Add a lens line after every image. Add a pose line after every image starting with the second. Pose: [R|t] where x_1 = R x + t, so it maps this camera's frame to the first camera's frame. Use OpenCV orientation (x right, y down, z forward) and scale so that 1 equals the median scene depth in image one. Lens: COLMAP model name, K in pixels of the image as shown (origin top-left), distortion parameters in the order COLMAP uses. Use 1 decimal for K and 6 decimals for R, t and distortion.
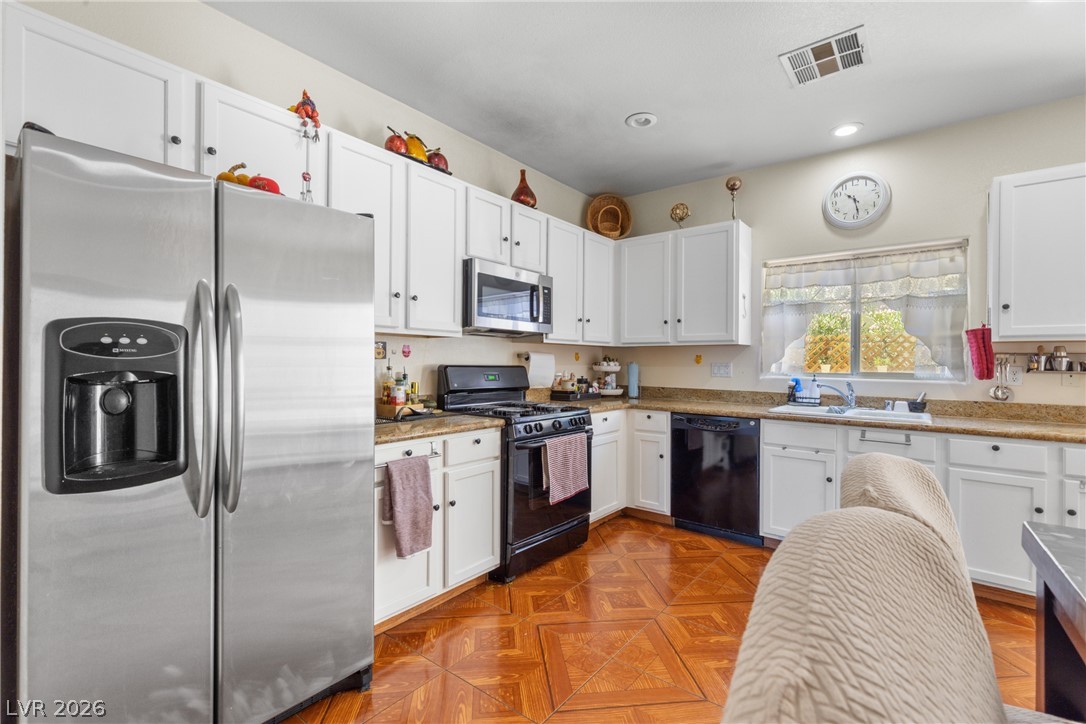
lens RADIAL K [[494.4, 0, 546.8], [0, 494.4, 366.3], [0, 0, 1]] dist [0.003575, 0.000127]
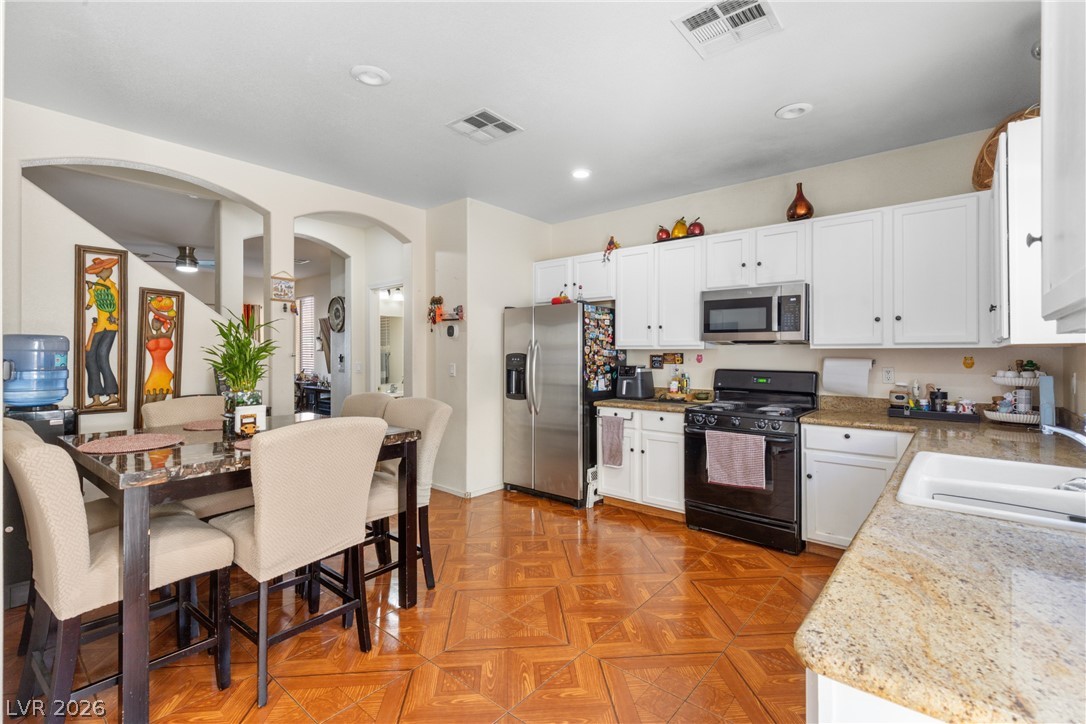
lens RADIAL K [[495.4, 0, 539.1], [0, 495.4, 354.5], [0, 0, 1]] dist [0.001942, 0.000015]
pose [[-0.064914, -0.007949, -0.997859, 1.234396], [-0.010849, 0.999915, -0.007260, -0.027883], [0.997832, 0.010354, -0.064995, 0.628822]]
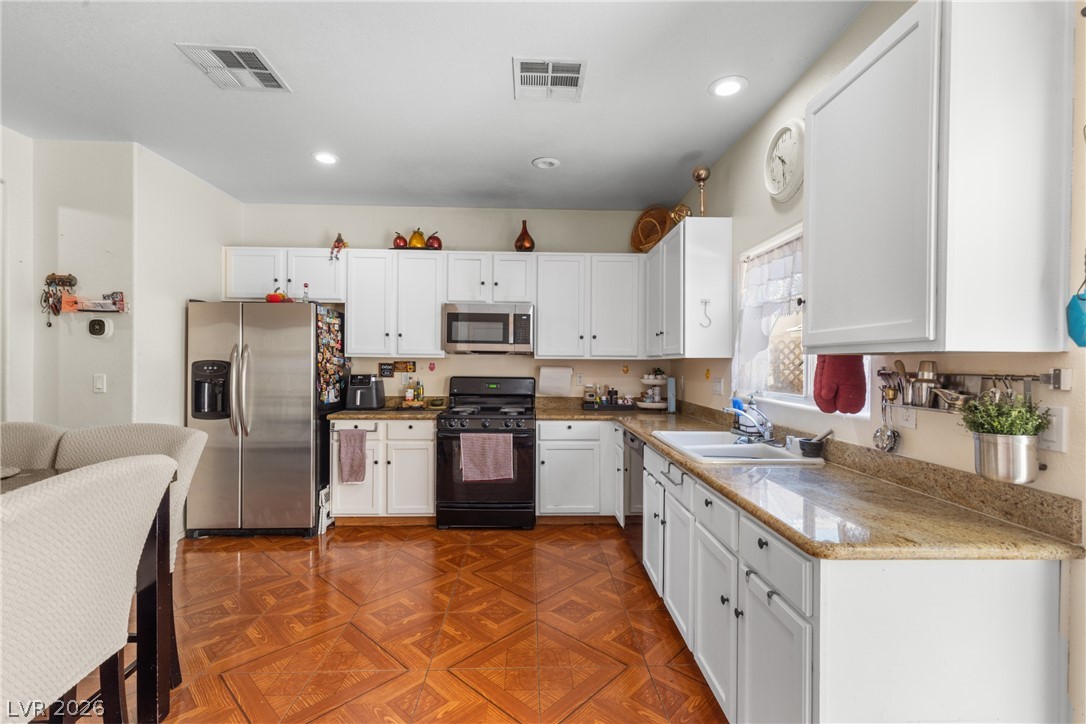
lens RADIAL K [[494.4, 0, 546.8], [0, 494.4, 366.3], [0, 0, 1]] dist [0.003575, 0.000127]
pose [[0.633534, 0.000107, -0.773715, 1.146315], [-0.008534, 0.999940, -0.006849, -0.025721], [0.773668, 0.010942, 0.633497, 0.309168]]
